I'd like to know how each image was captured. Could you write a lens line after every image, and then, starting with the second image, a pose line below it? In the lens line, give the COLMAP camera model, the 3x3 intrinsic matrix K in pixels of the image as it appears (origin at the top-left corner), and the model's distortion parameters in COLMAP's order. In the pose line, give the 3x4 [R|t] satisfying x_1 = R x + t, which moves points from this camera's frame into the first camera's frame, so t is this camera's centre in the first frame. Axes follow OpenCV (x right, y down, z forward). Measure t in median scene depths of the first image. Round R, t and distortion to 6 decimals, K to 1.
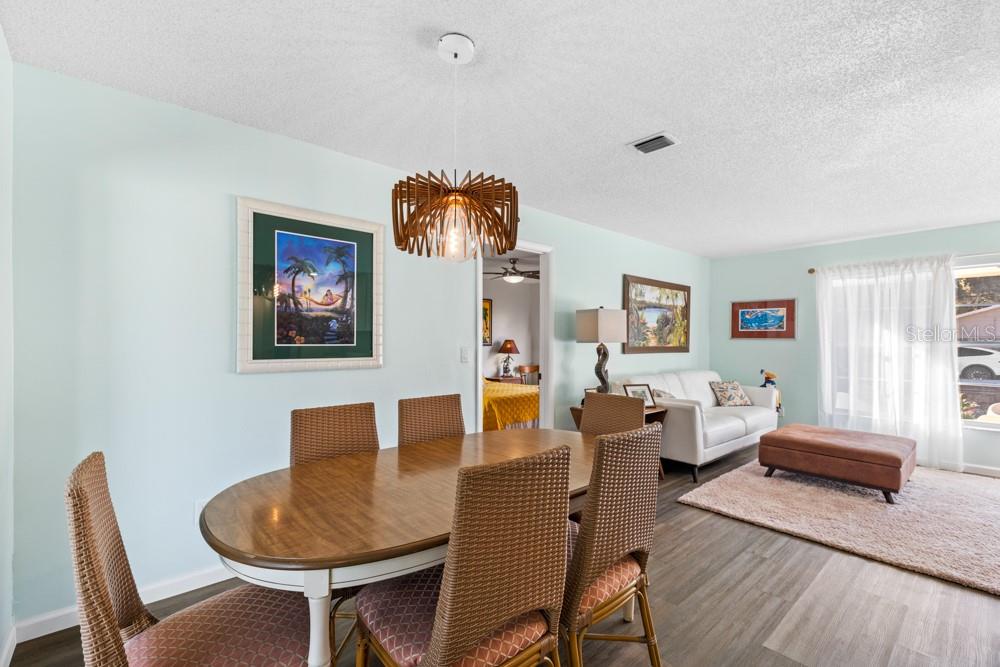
lens RADIAL K [[437.8, 0, 498.7], [0, 437.8, 343.4], [0, 0, 1]] dist [0.015787, 0.000011]
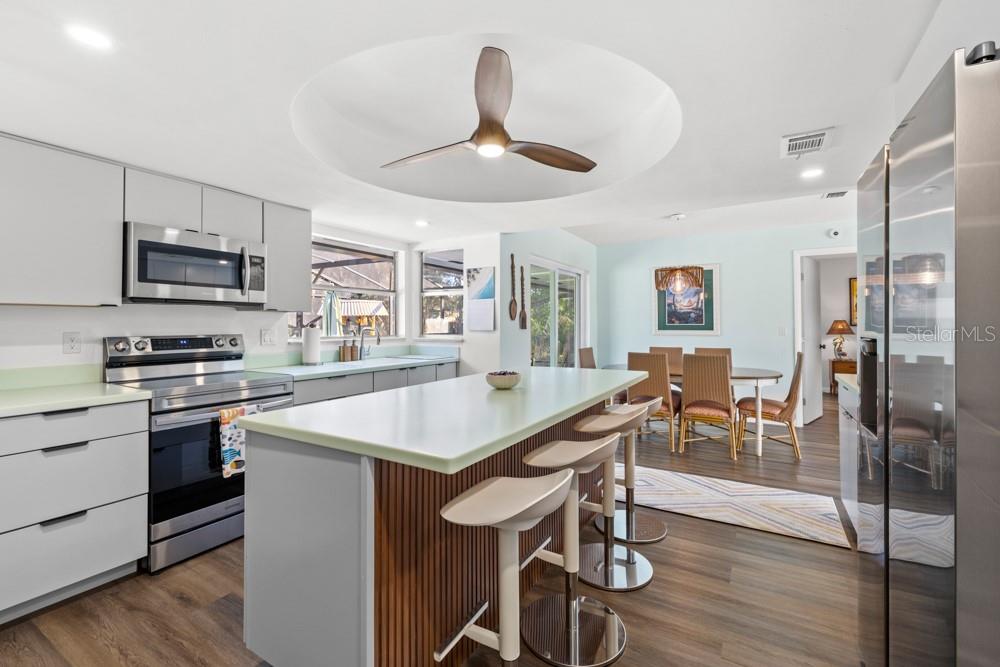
lens RADIAL K [[437.8, 0, 497.9], [0, 437.8, 317.9], [0, 0, 1]] dist [0.015787, 0.000011]
pose [[0.313400, -0.013167, -0.949530, 1.395900], [0.003468, 0.999913, -0.012721, -0.004448], [0.949615, 0.000694, 0.313419, -0.602362]]
